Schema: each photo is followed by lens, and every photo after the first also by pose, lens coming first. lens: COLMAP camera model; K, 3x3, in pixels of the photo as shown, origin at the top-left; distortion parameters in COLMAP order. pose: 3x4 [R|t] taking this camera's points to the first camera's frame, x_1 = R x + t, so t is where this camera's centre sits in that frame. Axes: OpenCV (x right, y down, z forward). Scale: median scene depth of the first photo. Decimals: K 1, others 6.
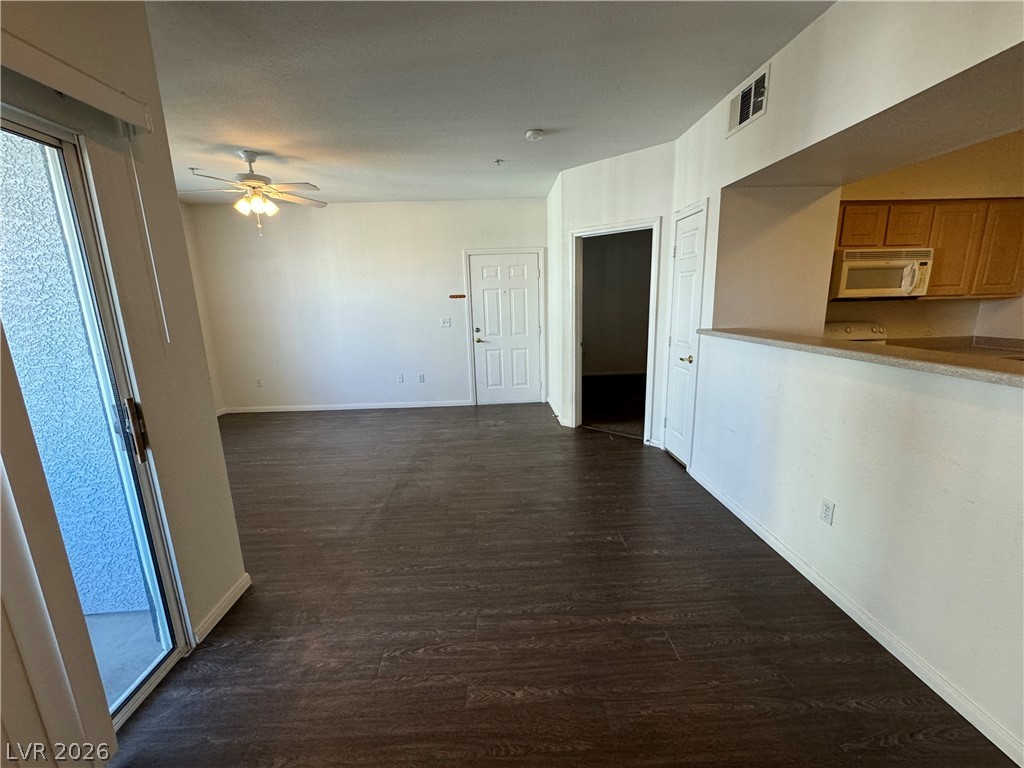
lens RADIAL K [[408.3, 0, 510.9], [0, 408.3, 383.3], [0, 0, 1]] dist [-0.001911, -0.000057]
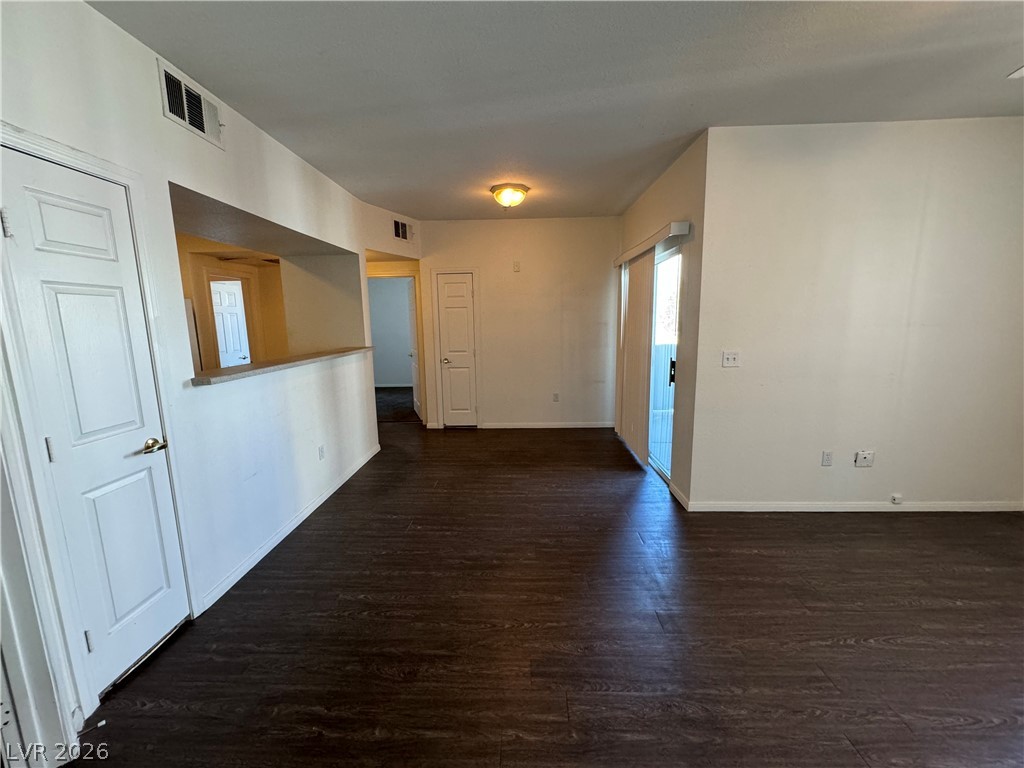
lens RADIAL K [[408.3, 0, 510.9], [0, 408.3, 383.3], [0, 0, 1]] dist [-0.001911, -0.000057]
pose [[-0.996305, 0.031902, 0.079736, -0.094763], [0.057998, 0.934676, 0.350738, -0.297110], [-0.063338, 0.354067, -0.933073, 1.416897]]
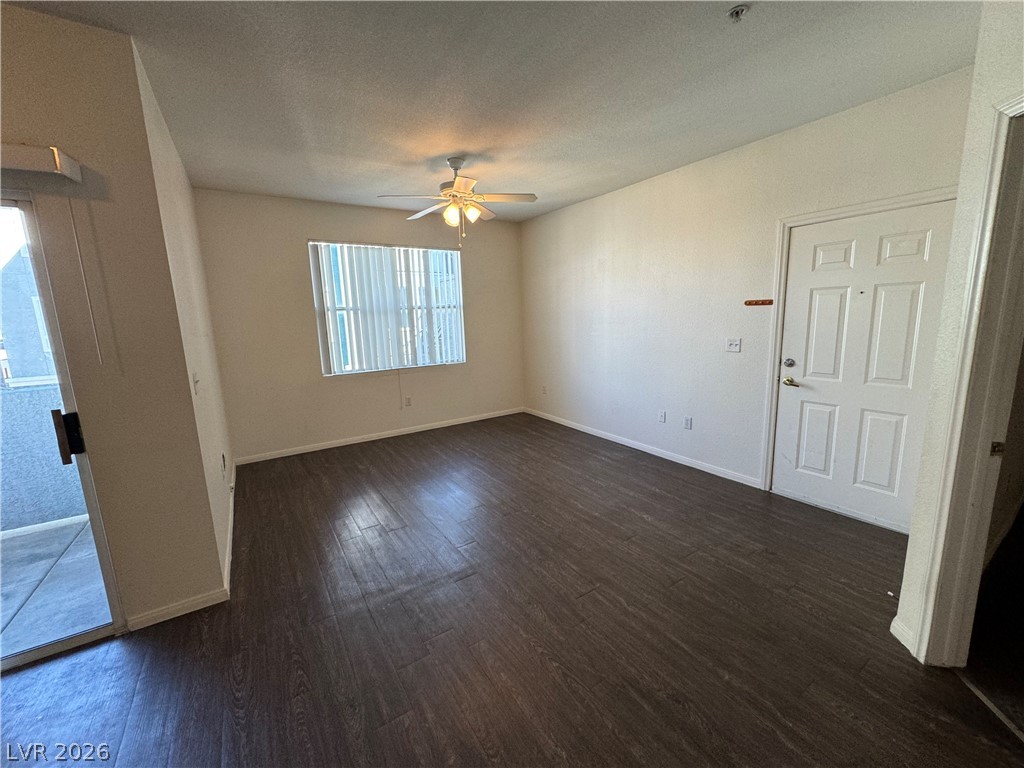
lens RADIAL K [[407.2, 0, 512.1], [0, 407.2, 381.9], [0, 0, 1]] dist [-0.000818, 0.000073]
pose [[0.515981, 0.153724, -0.842694, 0.316680], [-0.157510, 0.984018, 0.083061, -0.151057], [0.841994, 0.089875, 0.531948, 0.646533]]
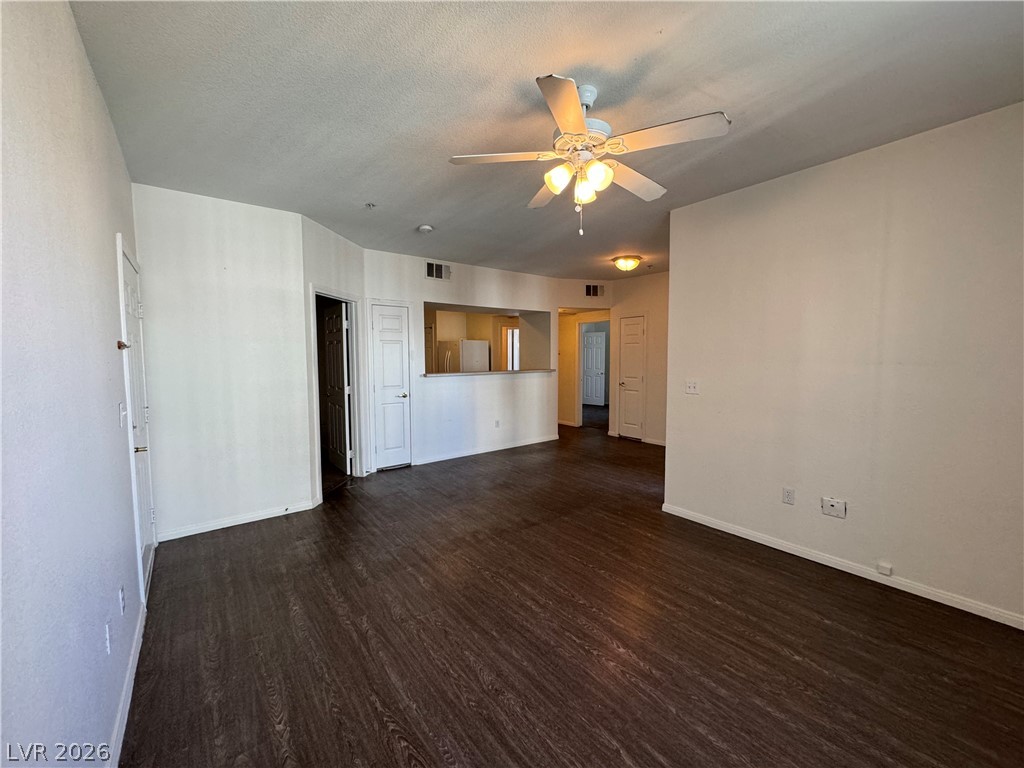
lens RADIAL K [[408.3, 0, 510.9], [0, 408.3, 383.3], [0, 0, 1]] dist [-0.001911, -0.000057]
pose [[-0.580054, -0.027231, 0.814122, -1.062482], [0.184690, 0.969016, 0.164002, -0.279276], [-0.793364, 0.245490, -0.557053, 1.500581]]
